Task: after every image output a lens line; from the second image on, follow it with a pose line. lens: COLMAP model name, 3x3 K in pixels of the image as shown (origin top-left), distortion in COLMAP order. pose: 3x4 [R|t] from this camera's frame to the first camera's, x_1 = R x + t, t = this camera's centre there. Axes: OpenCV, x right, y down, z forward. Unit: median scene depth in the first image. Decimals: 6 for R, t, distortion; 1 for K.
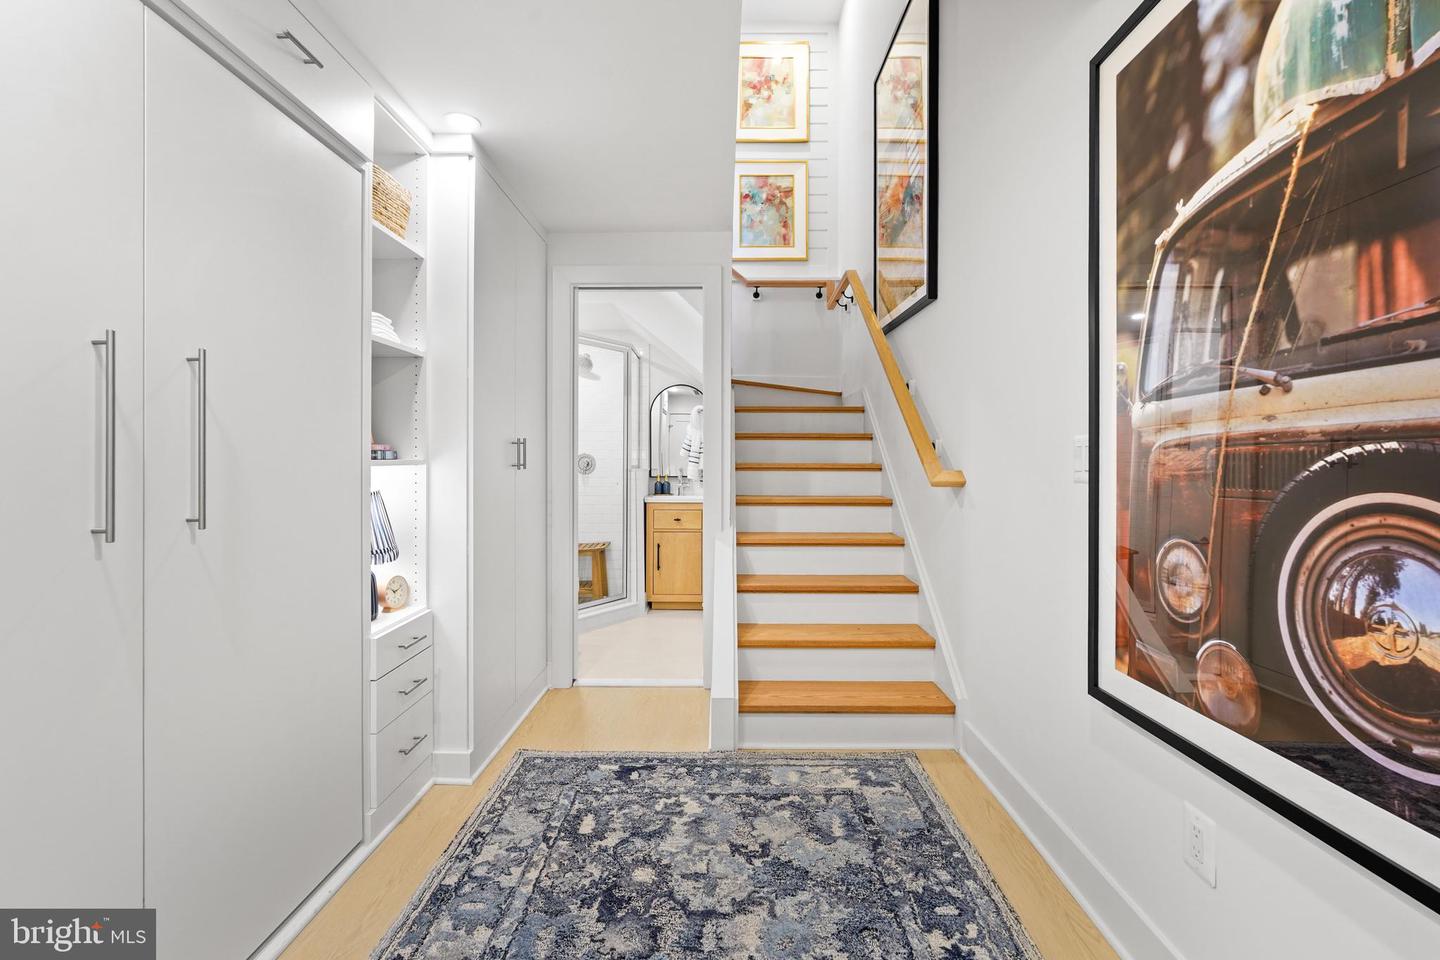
lens RADIAL K [[647.2, 0, 719.2], [0, 647.2, 459.1], [0, 0, 1]] dist [-0.009237, 0.000231]
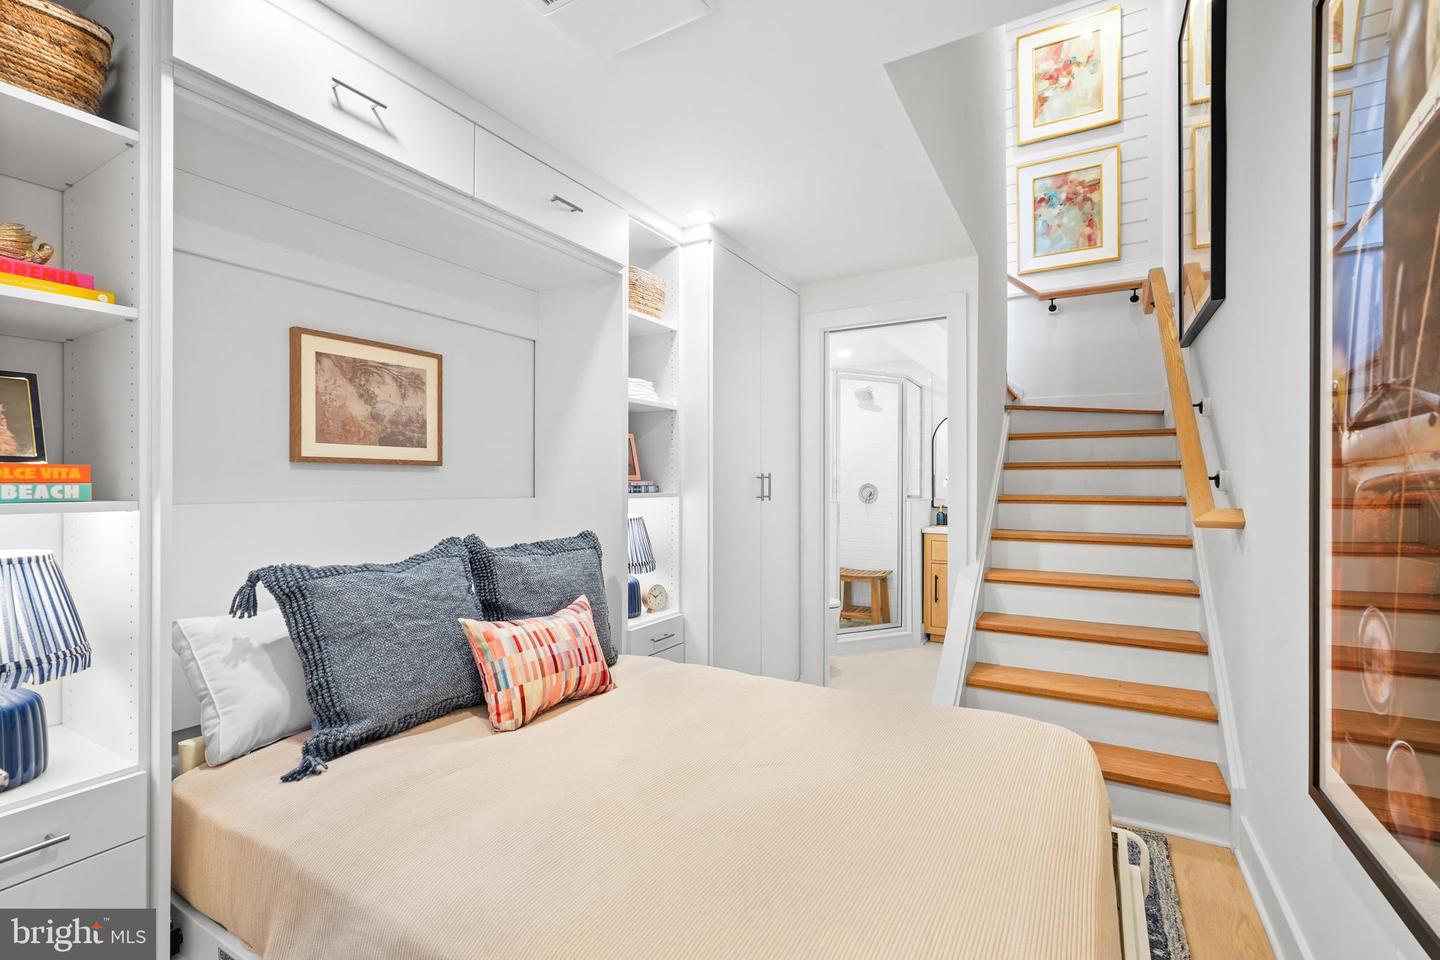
lens RADIAL K [[650.4, 0, 719.7], [0, 650.4, 484.9], [0, 0, 1]] dist [0.000814, 0.000183]
pose [[0.868620, -0.000345, -0.495479, 0.200669], [0.000193, 1.000000, -0.000358, -0.011702], [0.495479, 0.000215, 0.868620, -0.039581]]
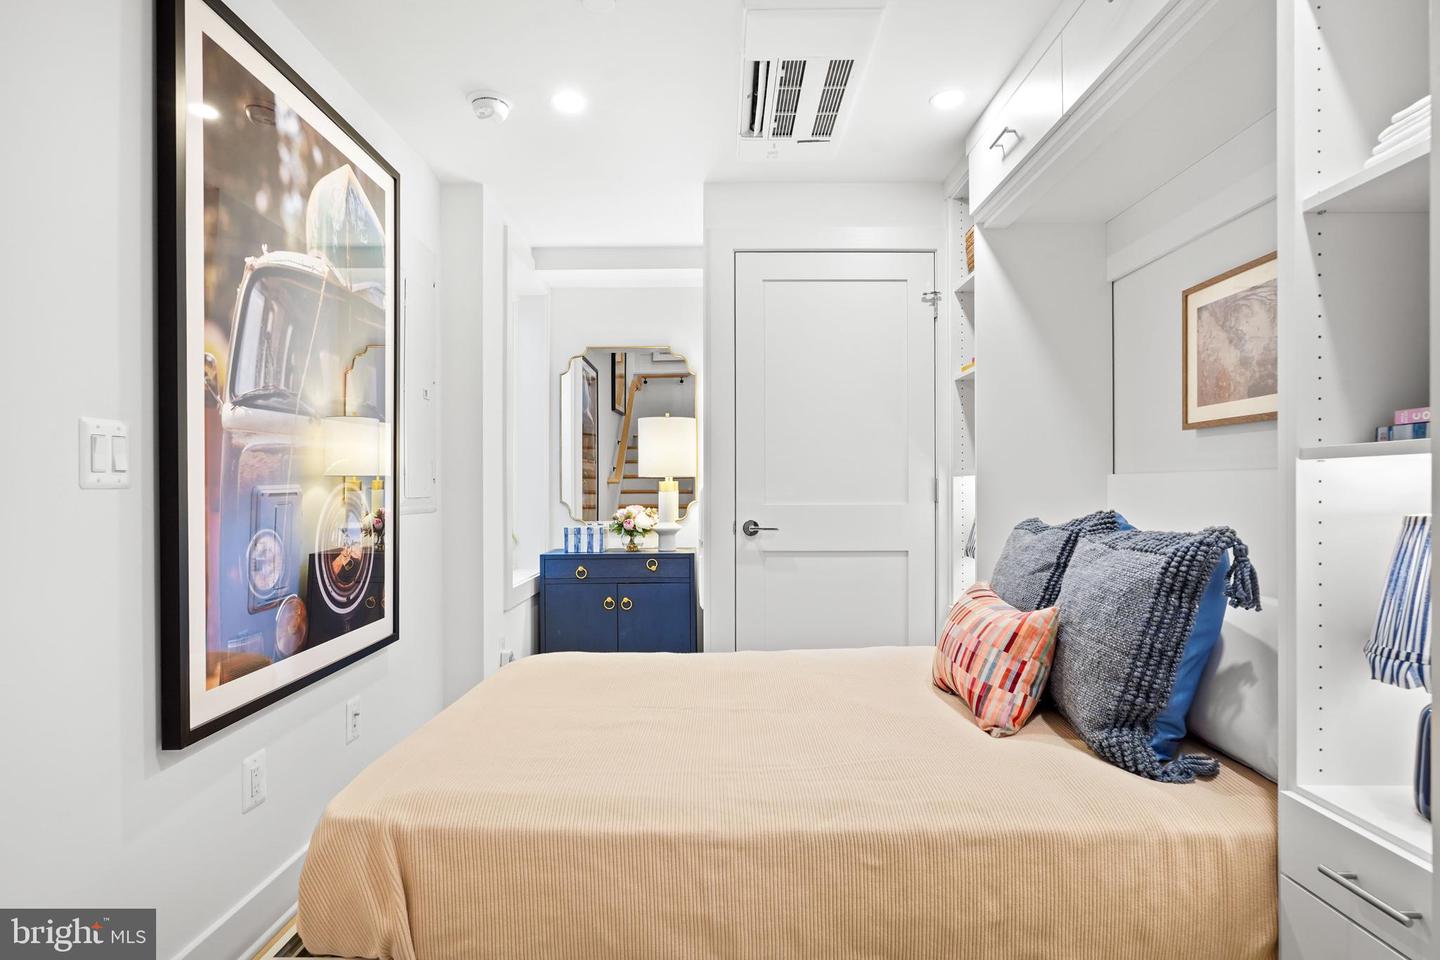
lens RADIAL K [[771.7, 0, 718.3], [0, 771.7, 485.9], [0, 0, 1]] dist [-0.001629, -0.000700]
pose [[-0.999961, 0.001399, -0.008730, -0.052162], [0.001413, 0.999998, -0.001650, 0.023323], [0.008728, -0.001662, -0.999961, 1.170374]]
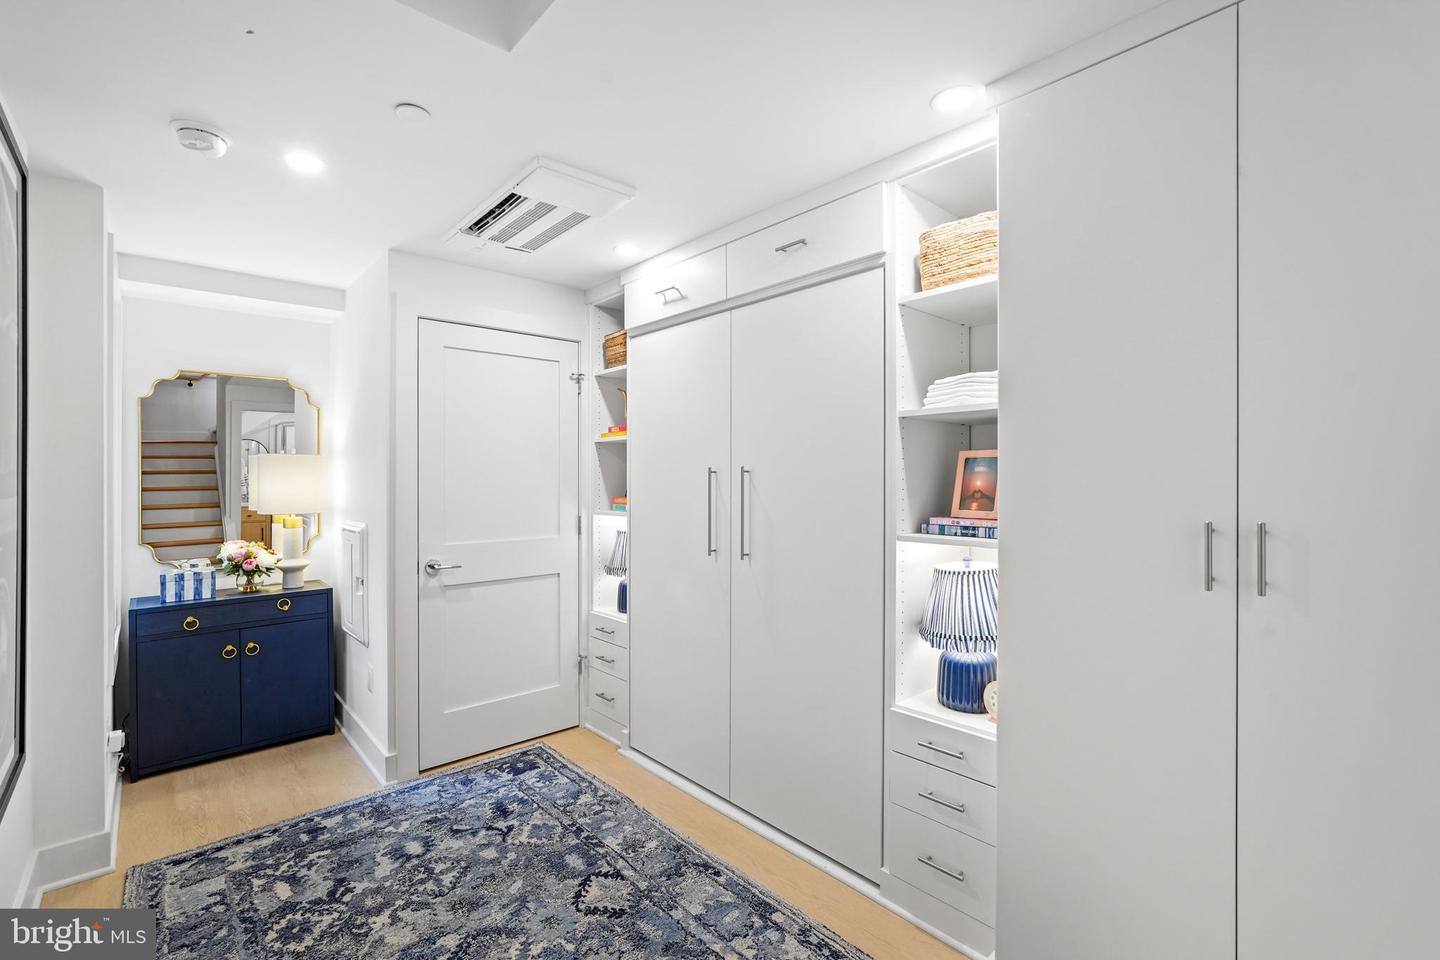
lens RADIAL K [[643.9, 0, 720.0], [0, 643.9, 480.0], [0, 0, 1]] dist [0.001126, 0.000231]
pose [[-0.739431, 0.002515, -0.673228, 0.260278], [-0.000850, 0.999989, 0.004670, -0.065971], [0.673232, 0.004026, -0.739420, 1.138802]]
